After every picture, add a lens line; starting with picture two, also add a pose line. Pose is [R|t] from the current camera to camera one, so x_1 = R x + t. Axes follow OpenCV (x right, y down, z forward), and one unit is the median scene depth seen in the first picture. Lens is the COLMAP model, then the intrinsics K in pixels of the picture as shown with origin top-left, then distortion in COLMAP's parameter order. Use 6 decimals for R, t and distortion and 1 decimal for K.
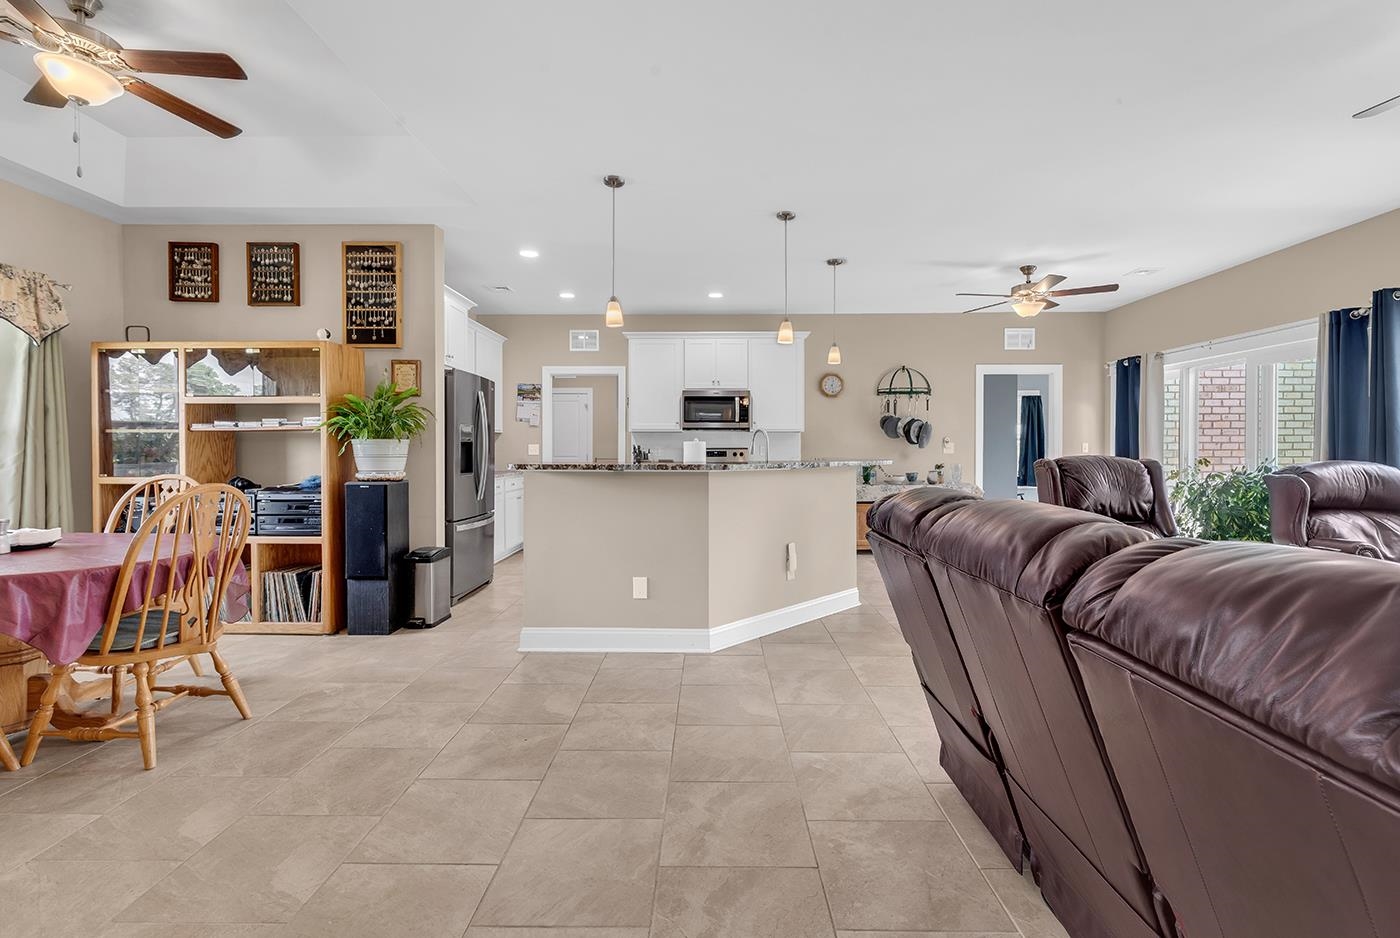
lens RADIAL K [[626.3, 0, 700.4], [0, 626.3, 460.2], [0, 0, 1]] dist [0.003098, -0.000784]
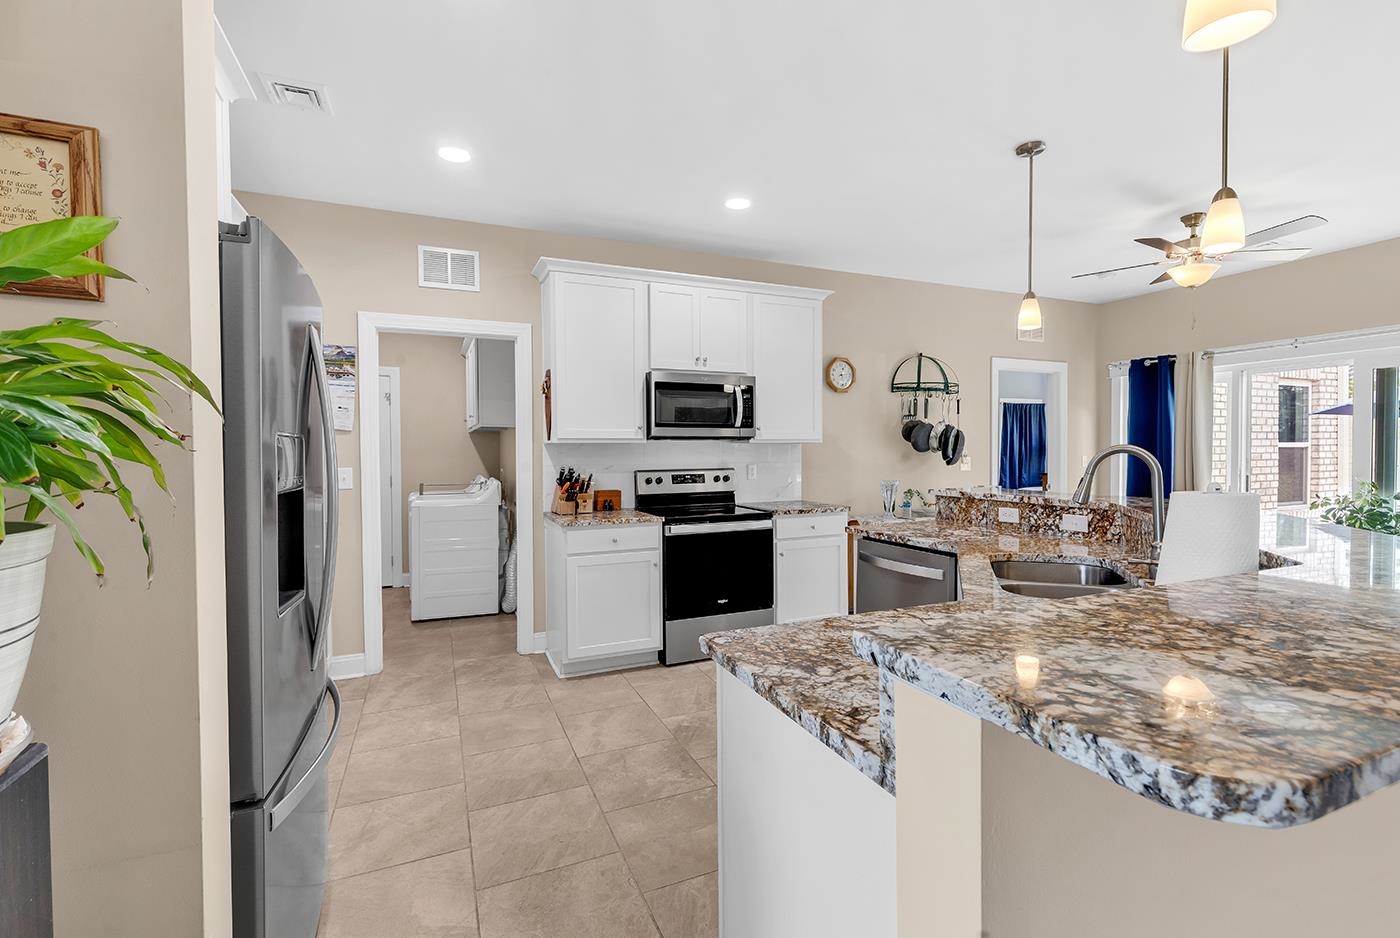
lens RADIAL K [[626.3, 0, 704.6], [0, 626.3, 461.7], [0, 0, 1]] dist [0.003098, -0.000784]
pose [[0.911318, -0.011828, 0.411532, -0.361263], [0.012470, 0.999922, 0.001125, -0.046793], [-0.411513, 0.004106, 0.911394, 0.749288]]
